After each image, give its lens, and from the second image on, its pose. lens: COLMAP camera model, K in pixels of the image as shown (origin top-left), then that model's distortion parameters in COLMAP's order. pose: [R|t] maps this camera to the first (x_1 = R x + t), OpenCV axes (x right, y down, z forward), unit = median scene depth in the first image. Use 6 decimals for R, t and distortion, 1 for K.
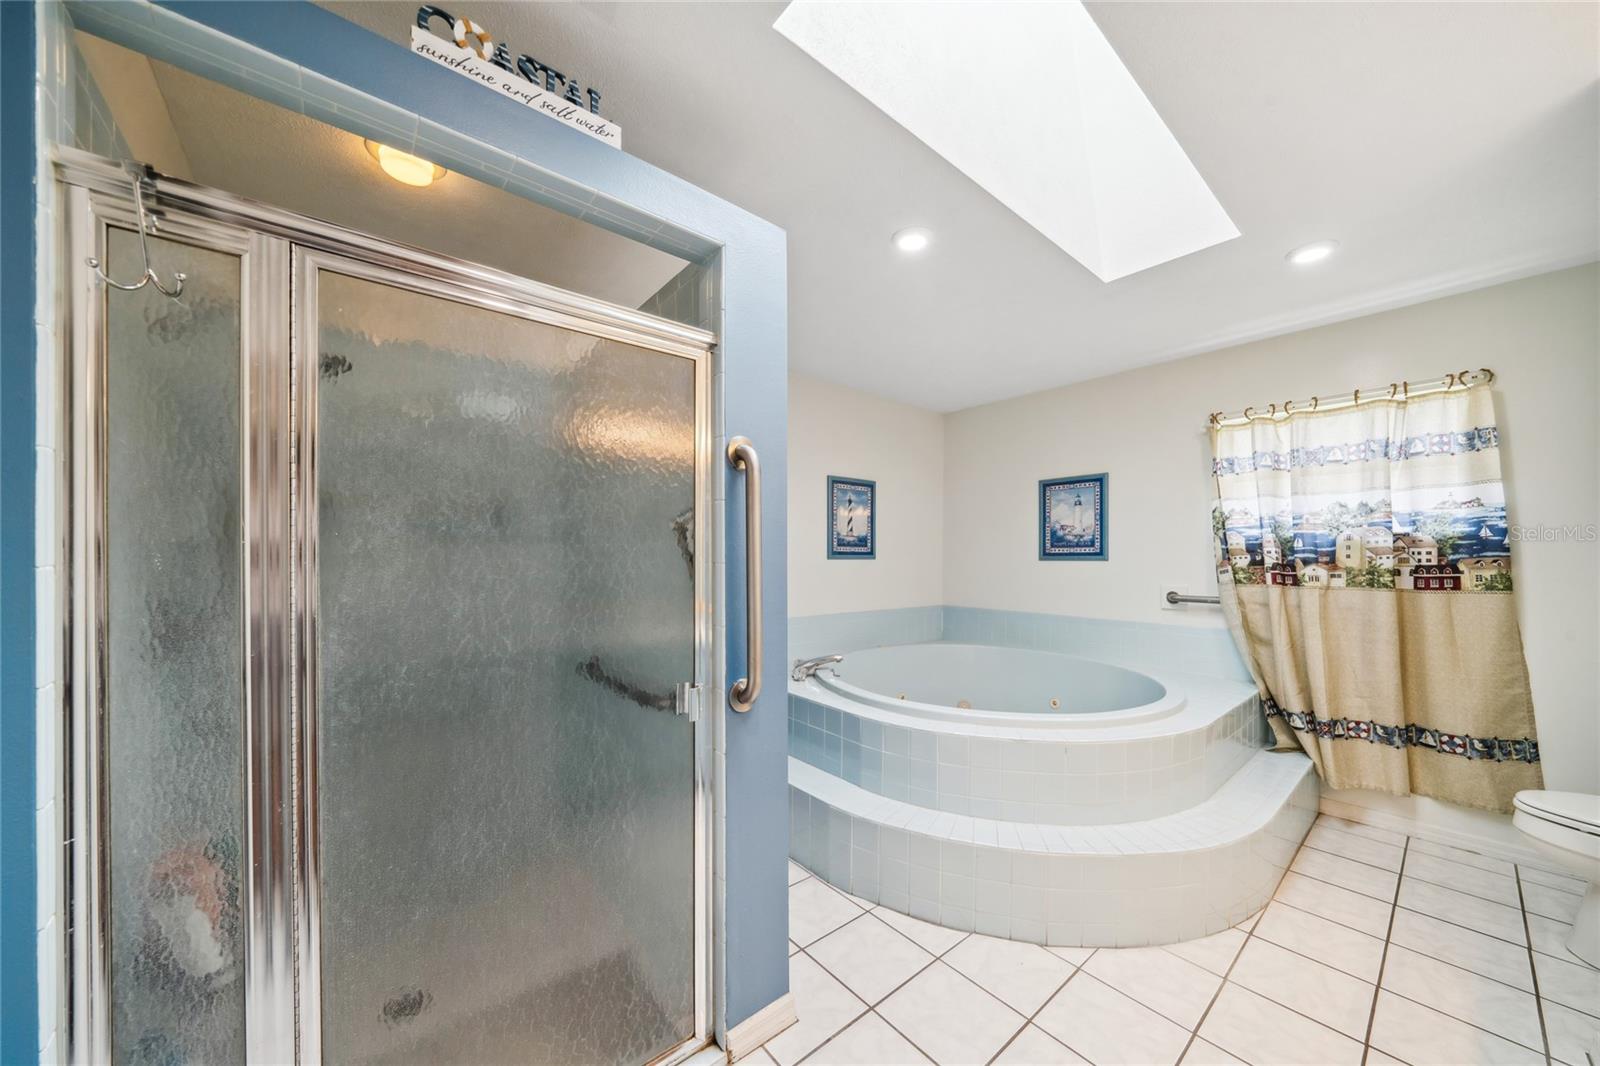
lens RADIAL K [[554.1, 0, 804.5], [0, 554.1, 553.4], [0, 0, 1]] dist [-0.000355, -0.000080]
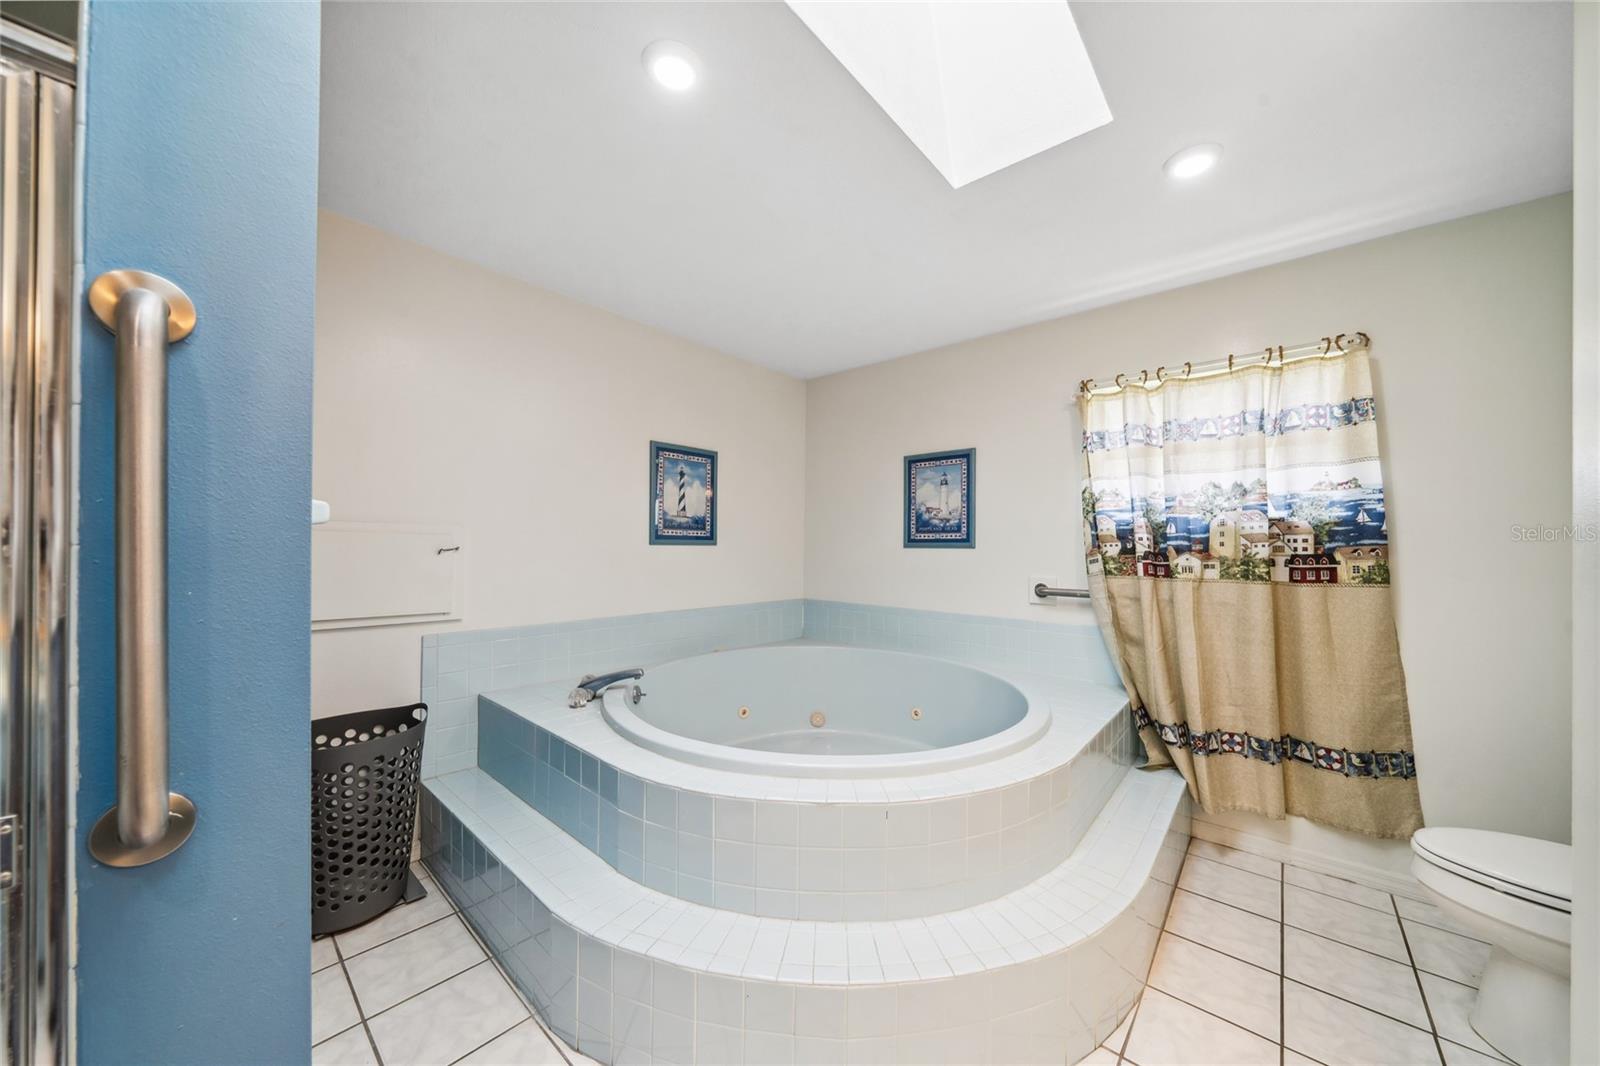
lens RADIAL K [[550.5, 0, 801.6], [0, 550.5, 537.1], [0, 0, 1]] dist [0.001153, 0.000006]
pose [[0.988112, 0.008747, 0.153484, 0.191615], [-0.007587, 0.999938, -0.008140, 0.006430], [-0.153546, 0.006879, 0.988118, 0.242222]]
